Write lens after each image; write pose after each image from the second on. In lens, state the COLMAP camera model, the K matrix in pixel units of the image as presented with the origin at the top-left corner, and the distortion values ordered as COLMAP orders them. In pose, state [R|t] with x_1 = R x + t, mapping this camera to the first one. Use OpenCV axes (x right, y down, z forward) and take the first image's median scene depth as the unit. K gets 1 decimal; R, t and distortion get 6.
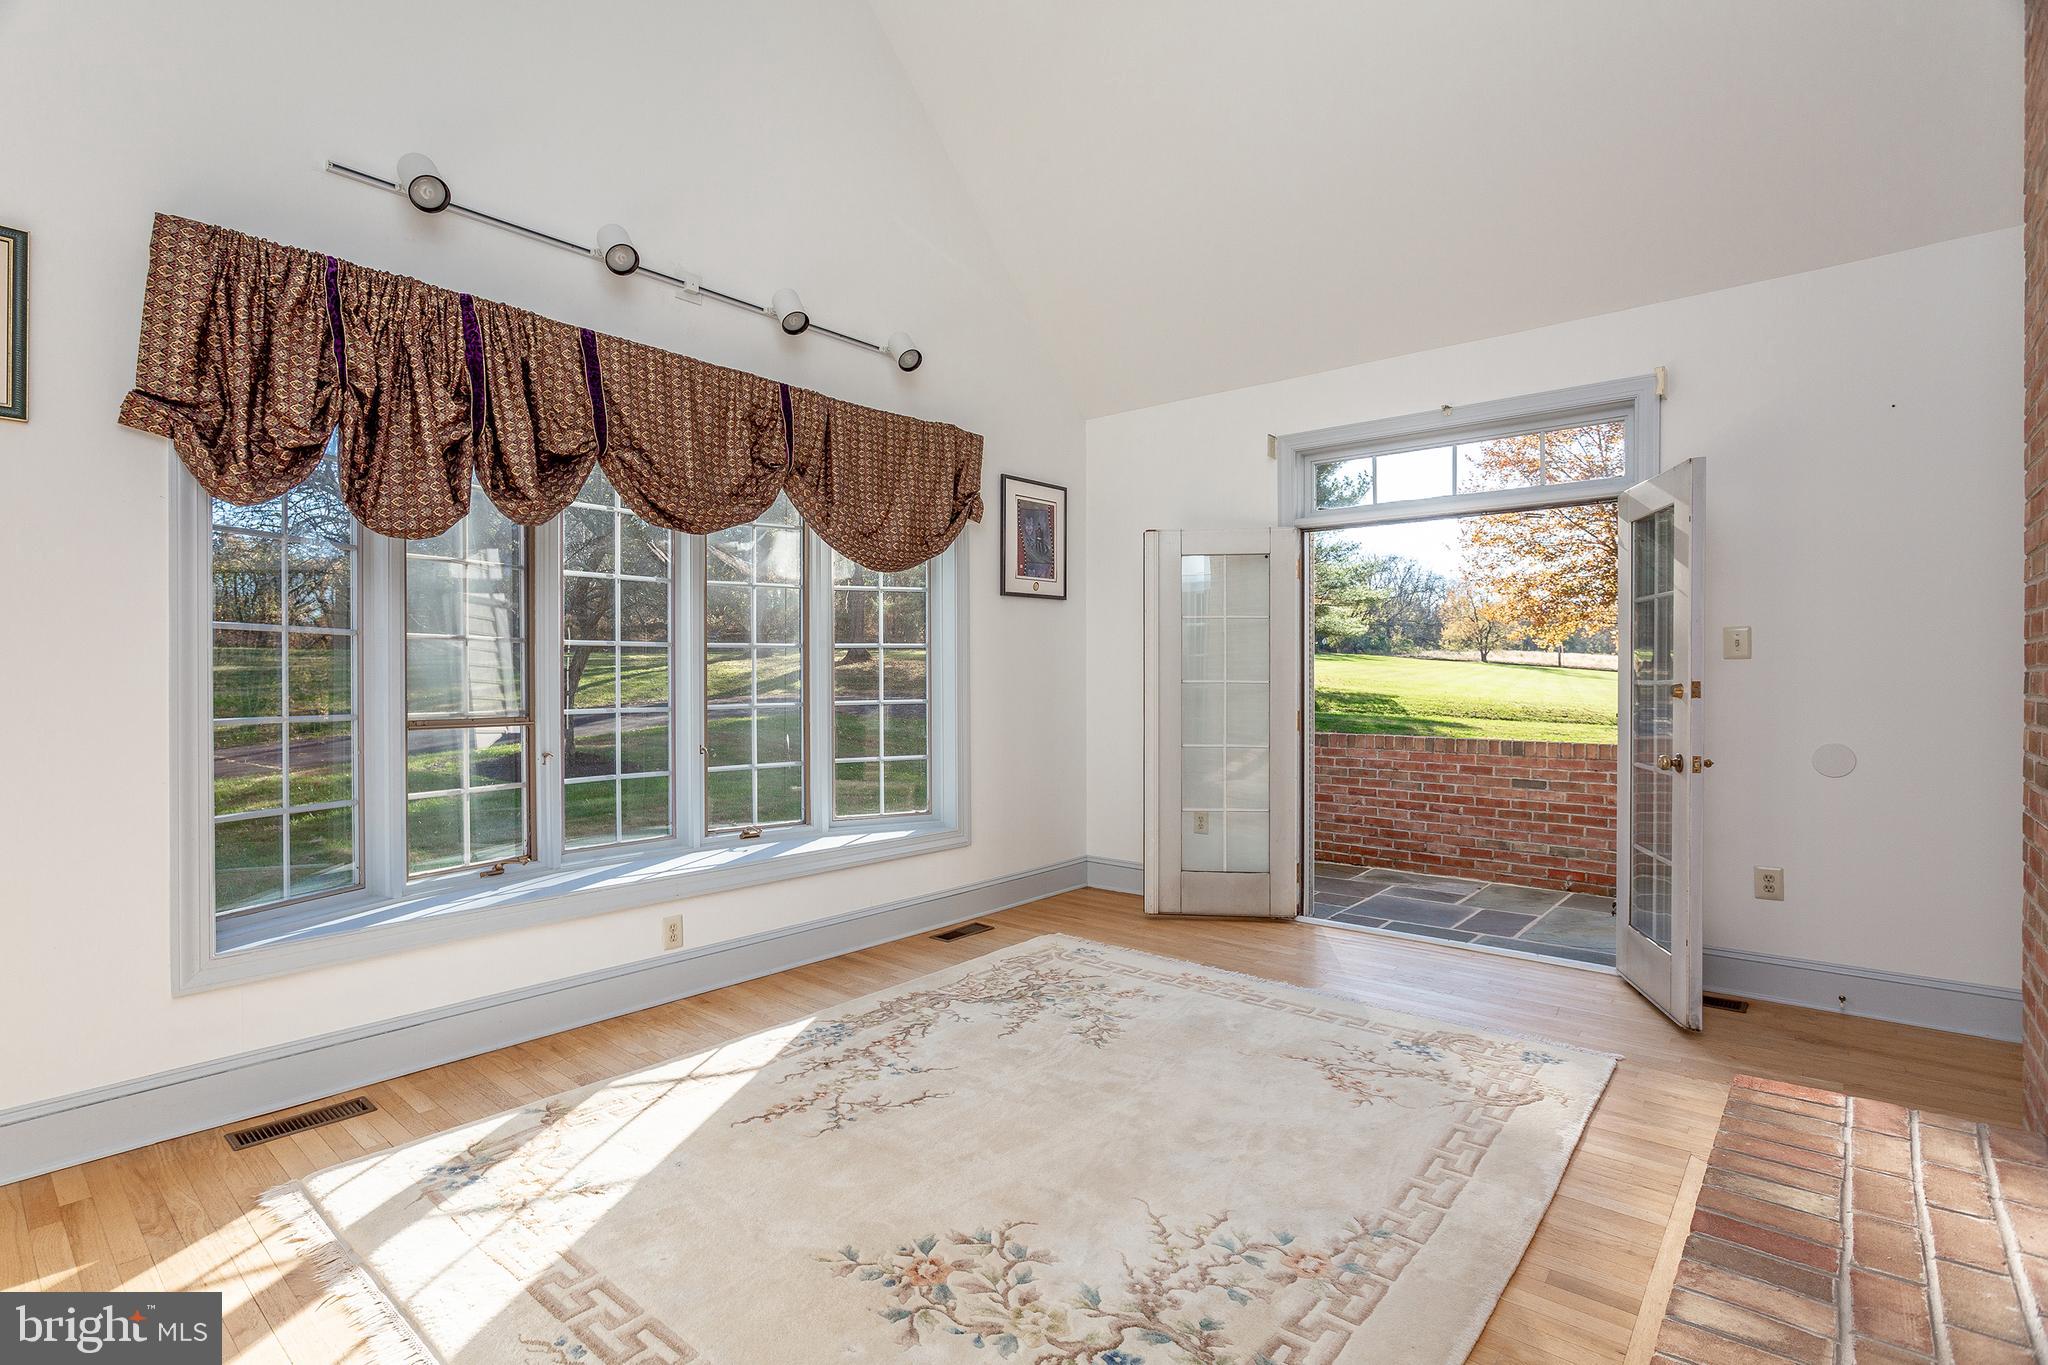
lens RADIAL K [[1005.9, 0, 1005.8], [0, 1005.9, 679.2], [0, 0, 1]] dist [-0.023232, 0.011640]
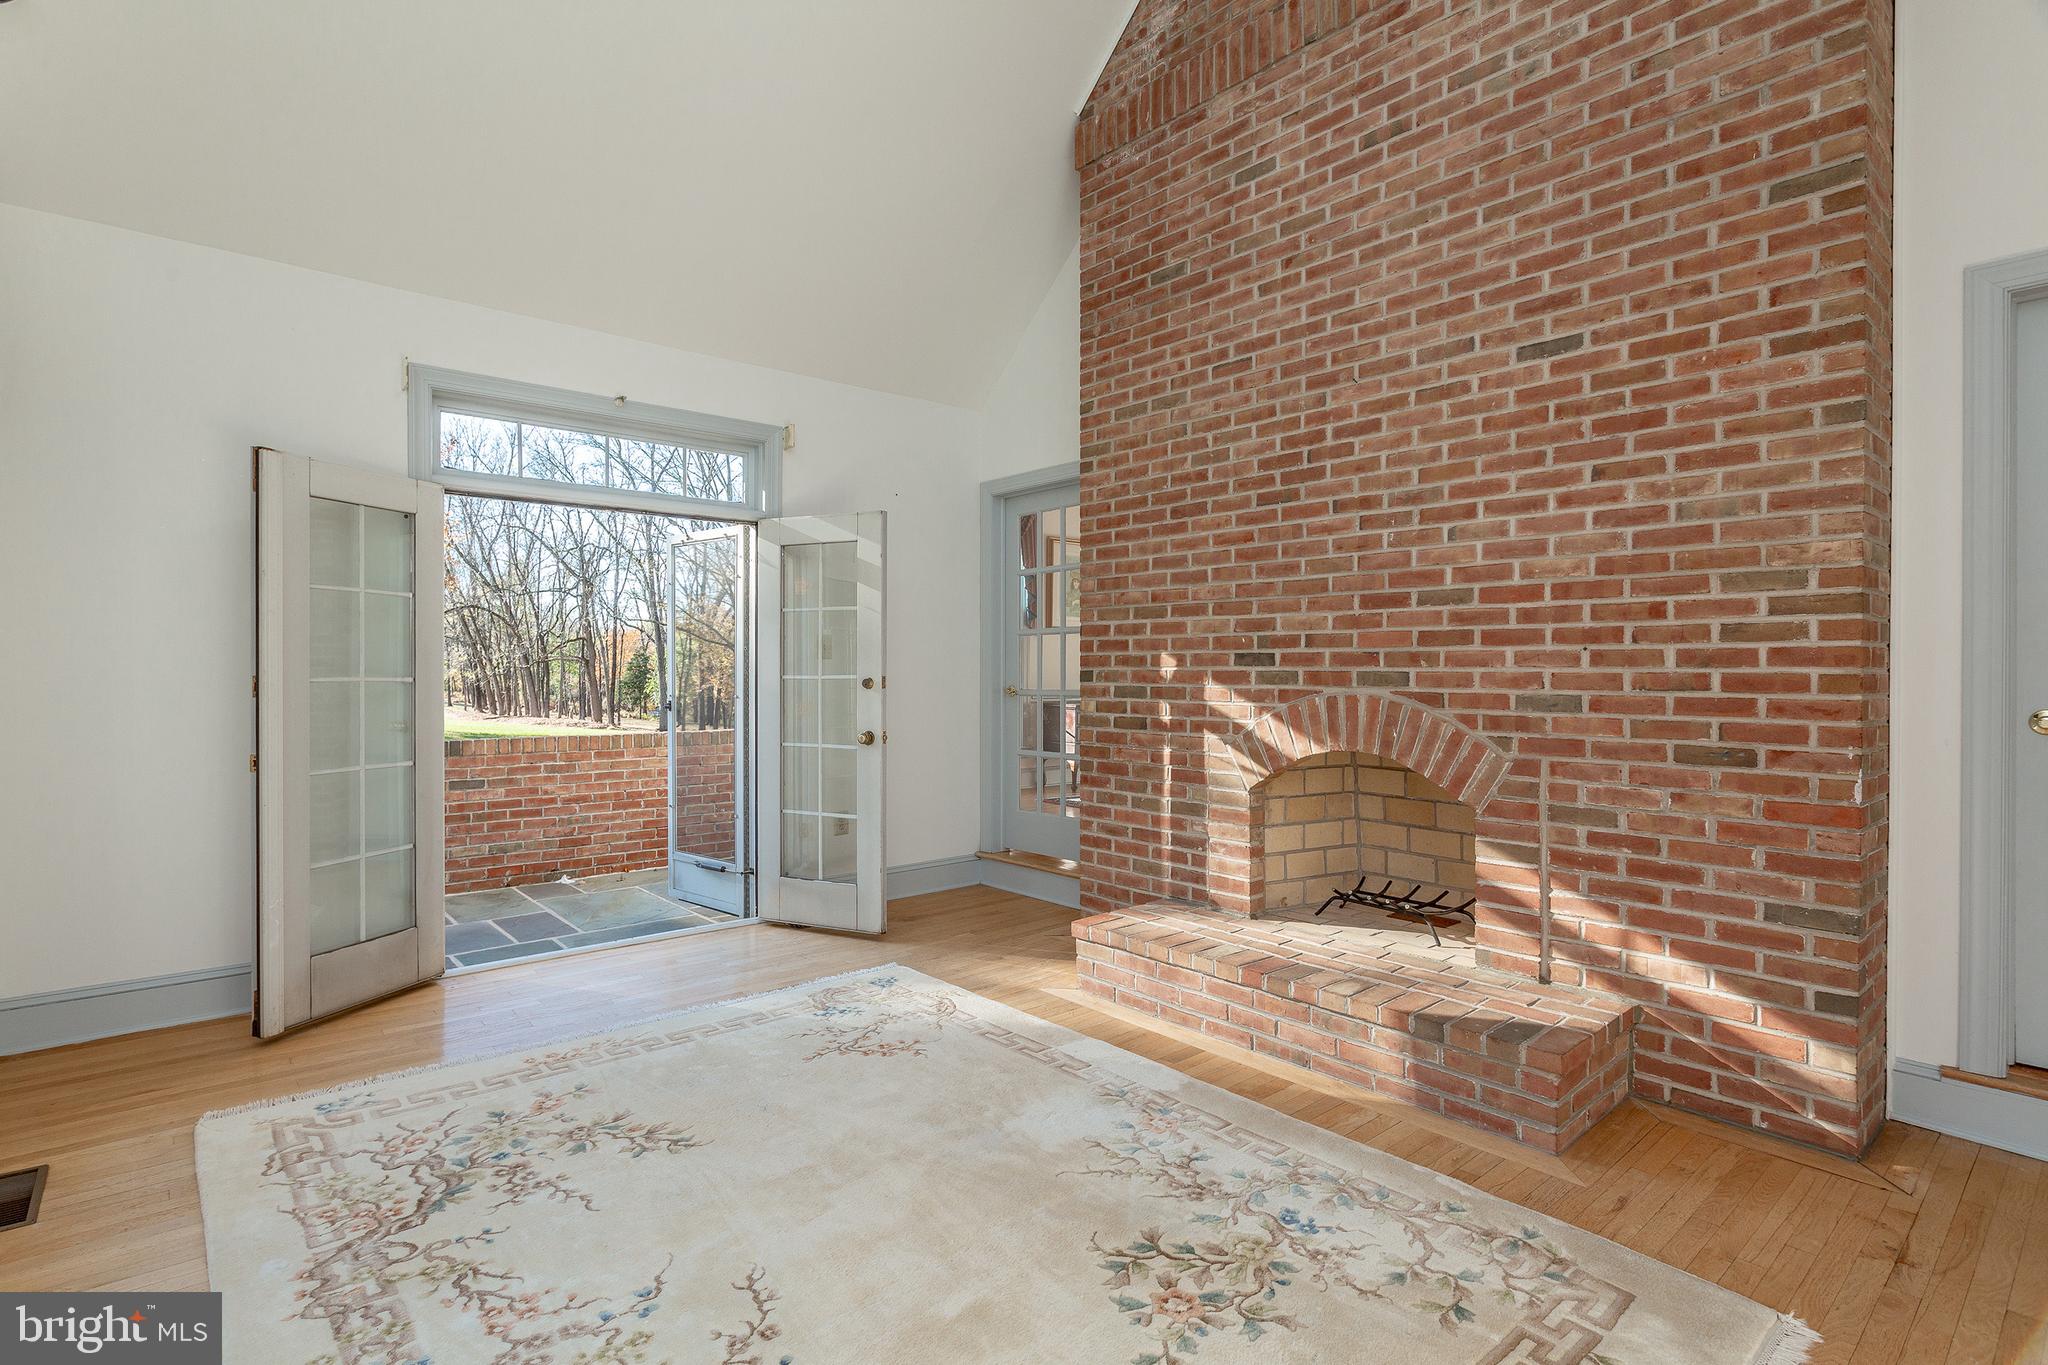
lens RADIAL K [[1005.9, 0, 1005.8], [0, 1005.9, 679.2], [0, 0, 1]] dist [-0.023232, 0.011640]
pose [[0.132268, -0.007694, 0.991184, -0.572959], [-0.000457, 0.999969, 0.007823, -0.007509], [-0.991214, -0.001488, 0.132260, 0.571125]]
